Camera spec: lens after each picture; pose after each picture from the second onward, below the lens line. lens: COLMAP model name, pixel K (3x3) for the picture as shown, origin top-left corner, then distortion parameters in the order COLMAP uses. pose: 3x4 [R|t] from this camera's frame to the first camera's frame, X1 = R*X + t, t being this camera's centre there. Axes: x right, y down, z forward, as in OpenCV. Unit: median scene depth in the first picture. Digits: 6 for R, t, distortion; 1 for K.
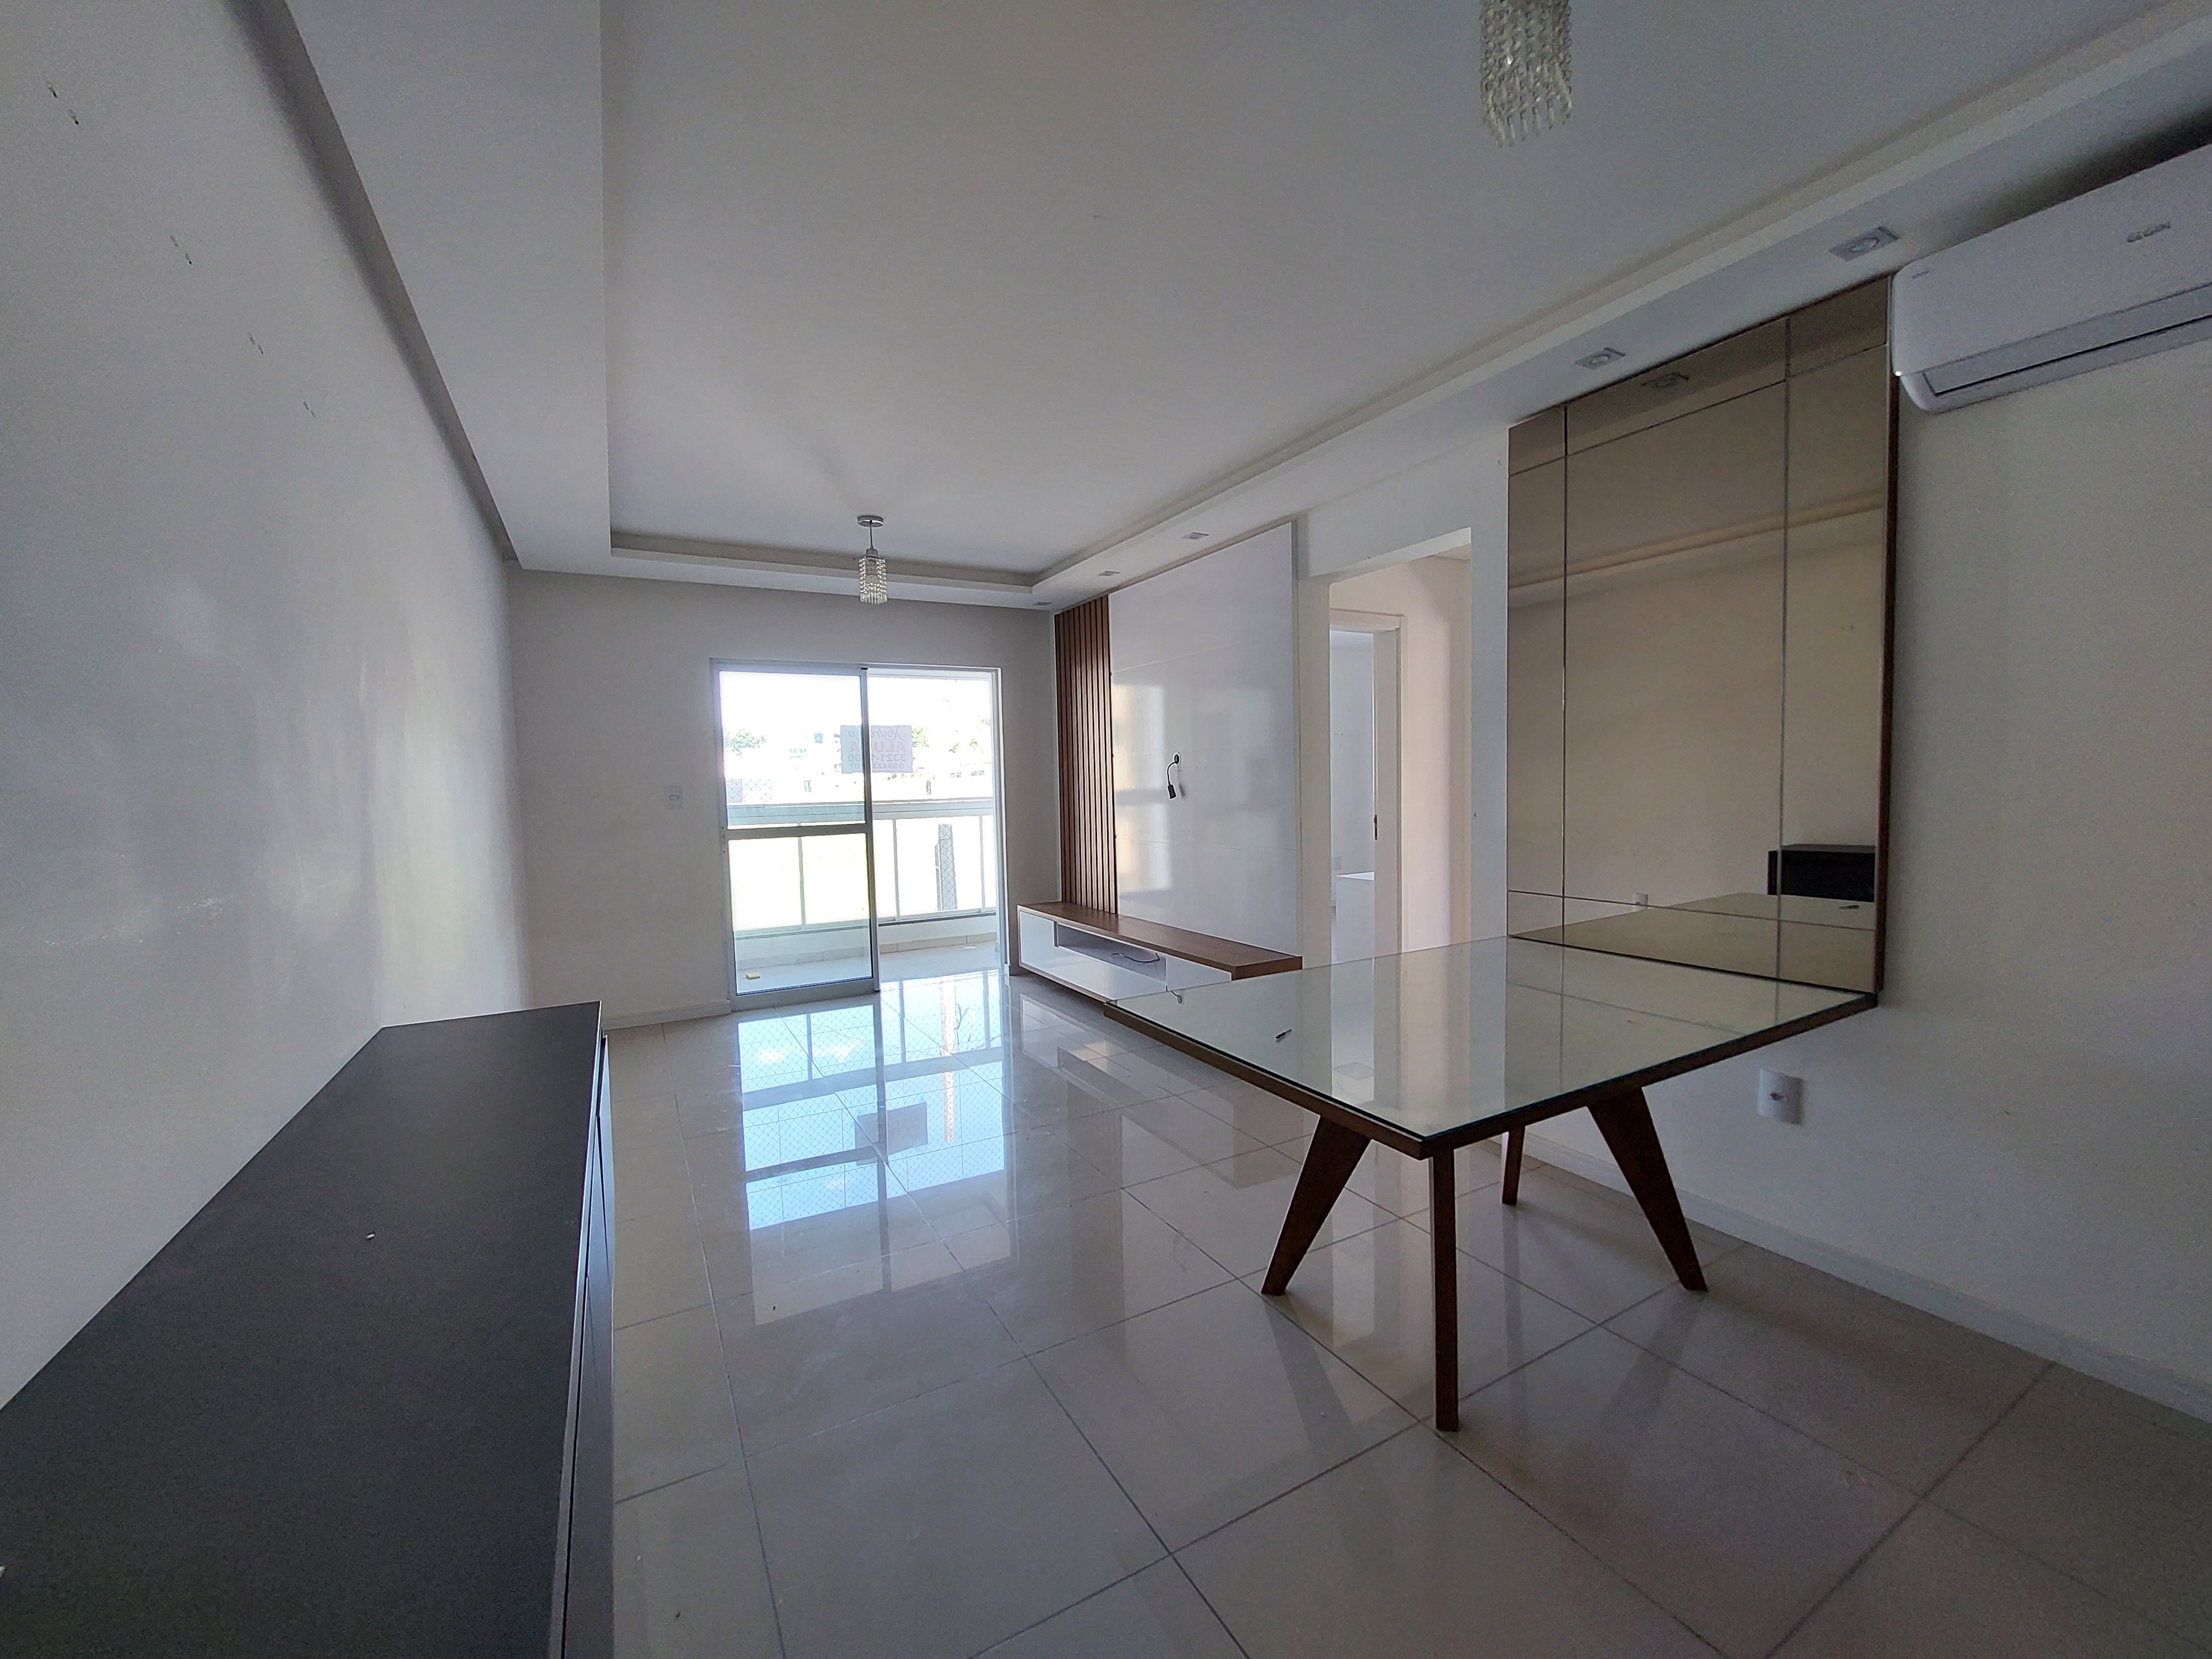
lens RADIAL K [[873.1, 0, 1106.0], [0, 873.1, 829.5], [0, 0, 1]] dist [-0.013581, 0.000155]
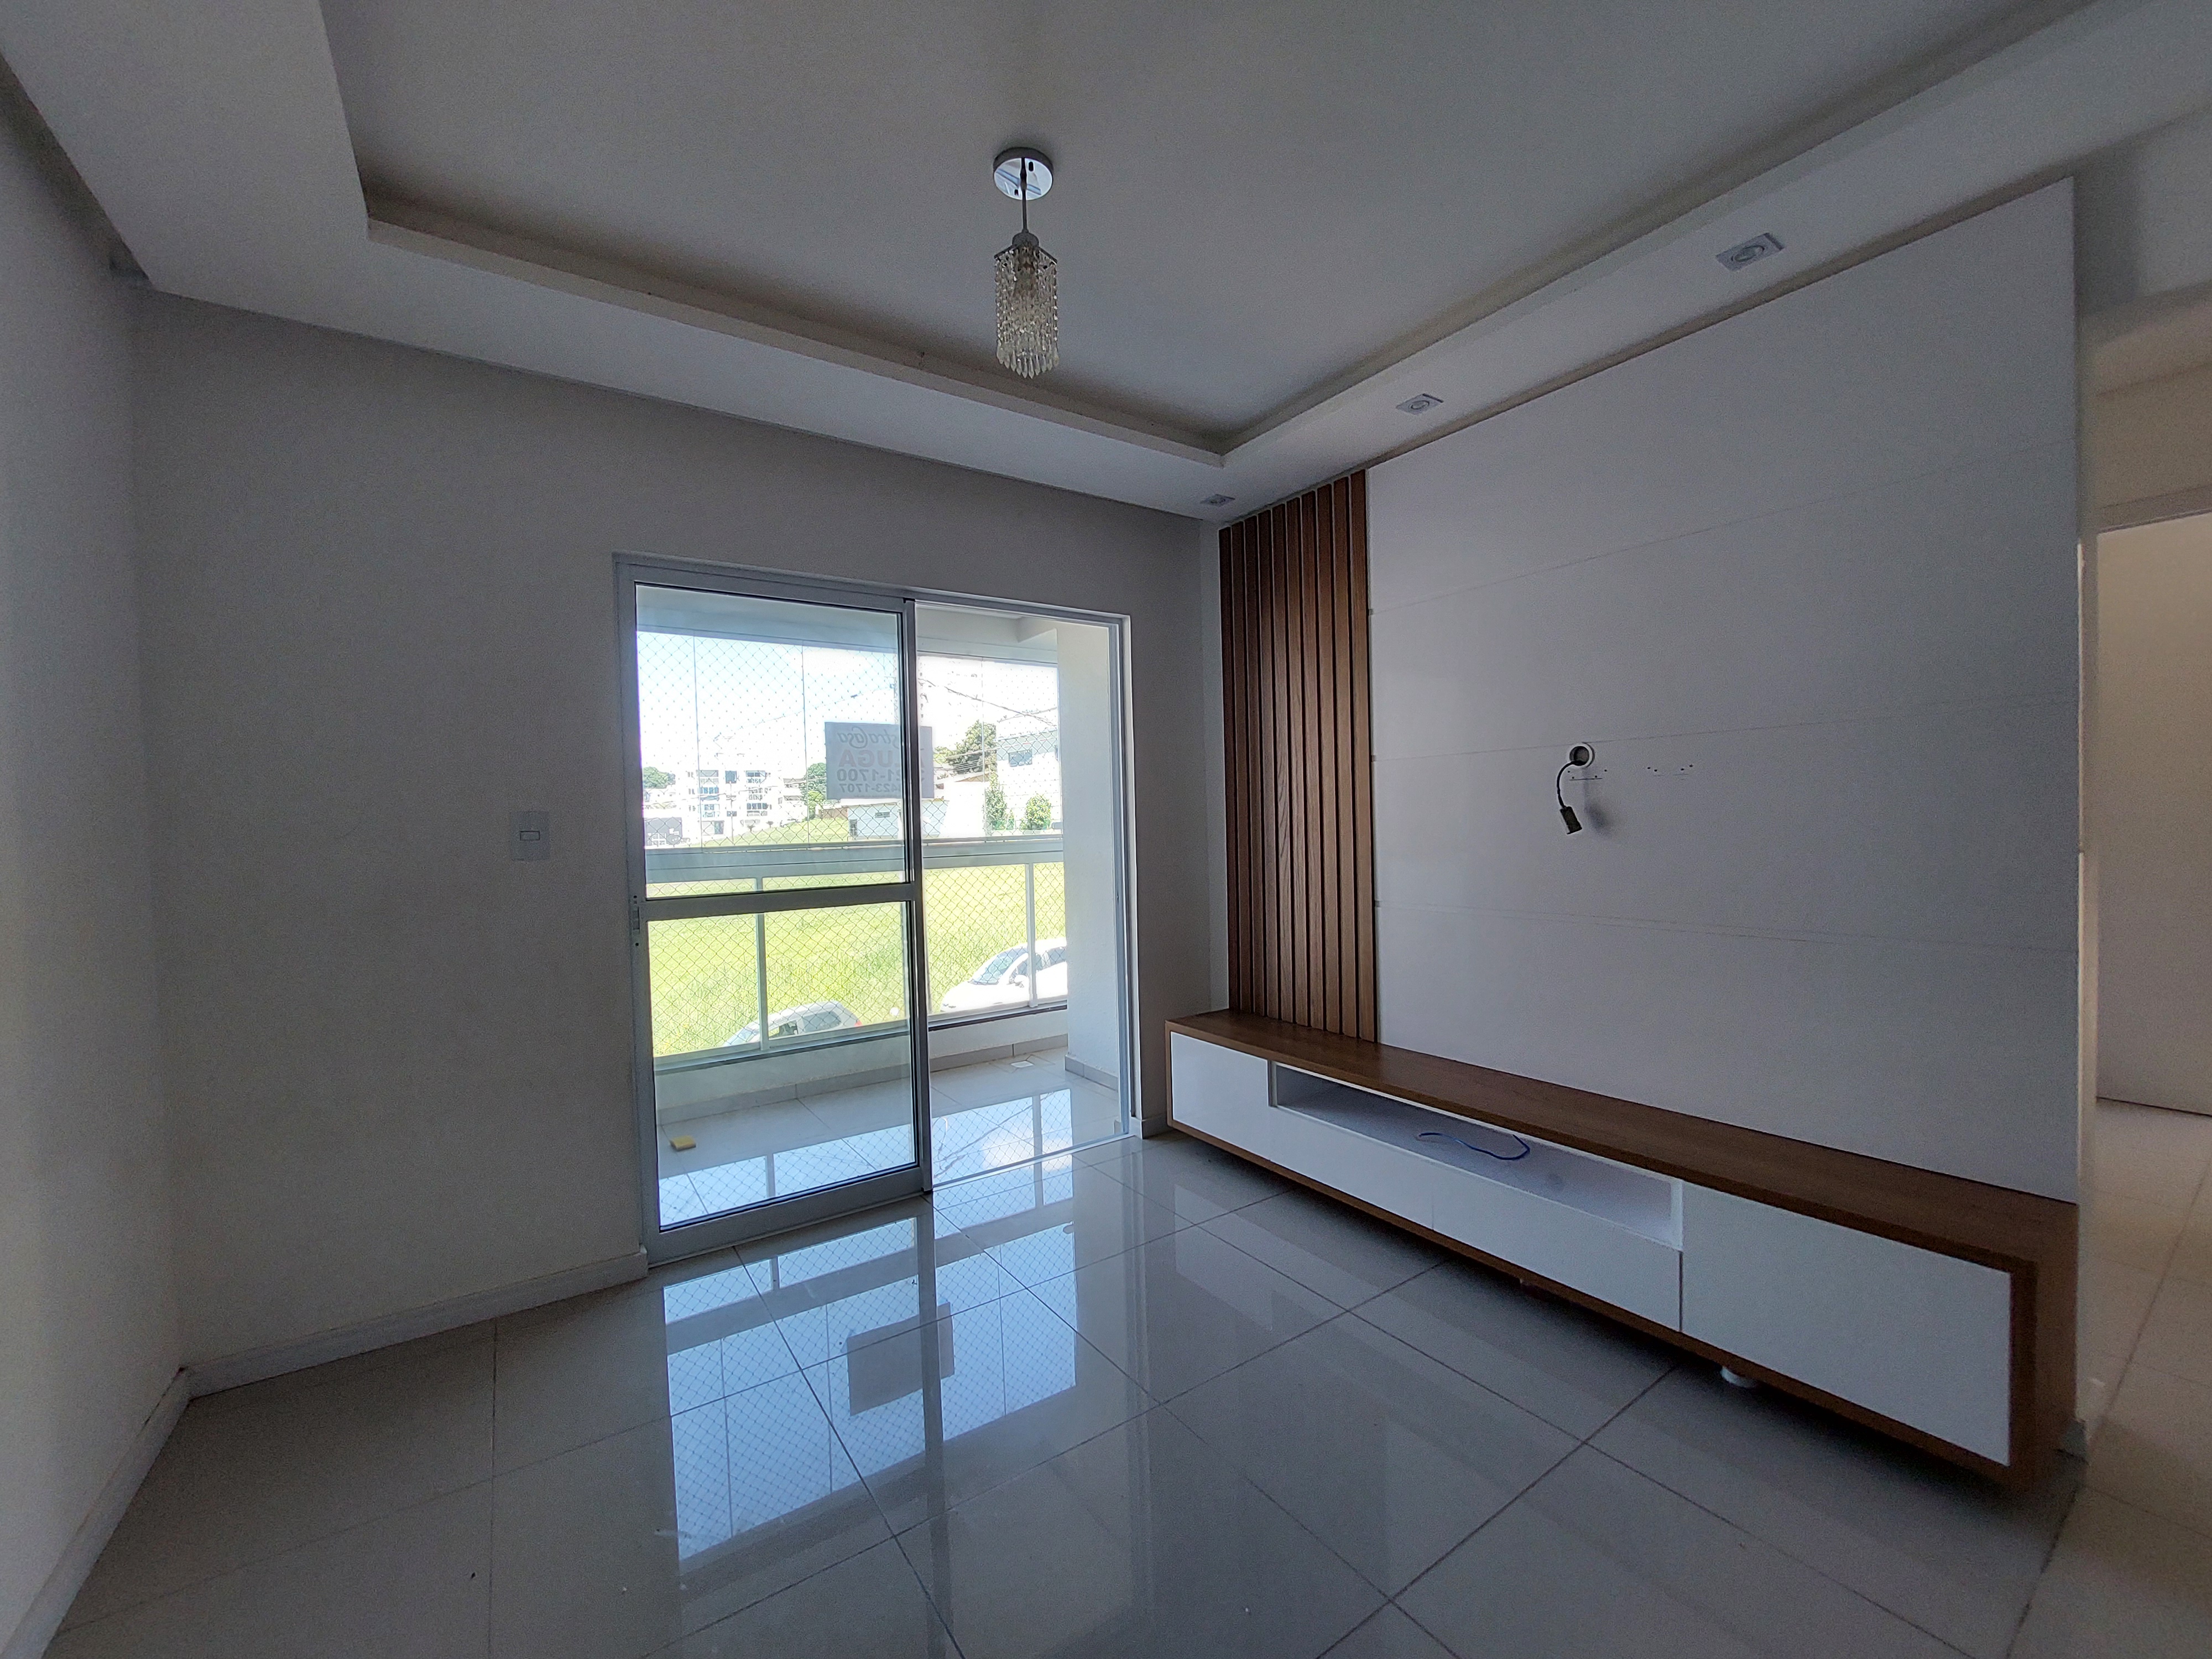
lens RADIAL K [[873.1, 0, 1106.0], [0, 873.1, 829.5], [0, 0, 1]] dist [-0.013581, 0.000155]
pose [[0.995871, -0.002346, 0.090753, -0.208047], [0.006593, 0.998895, -0.046531, -0.014235], [-0.090543, 0.046938, 0.994786, 0.459542]]
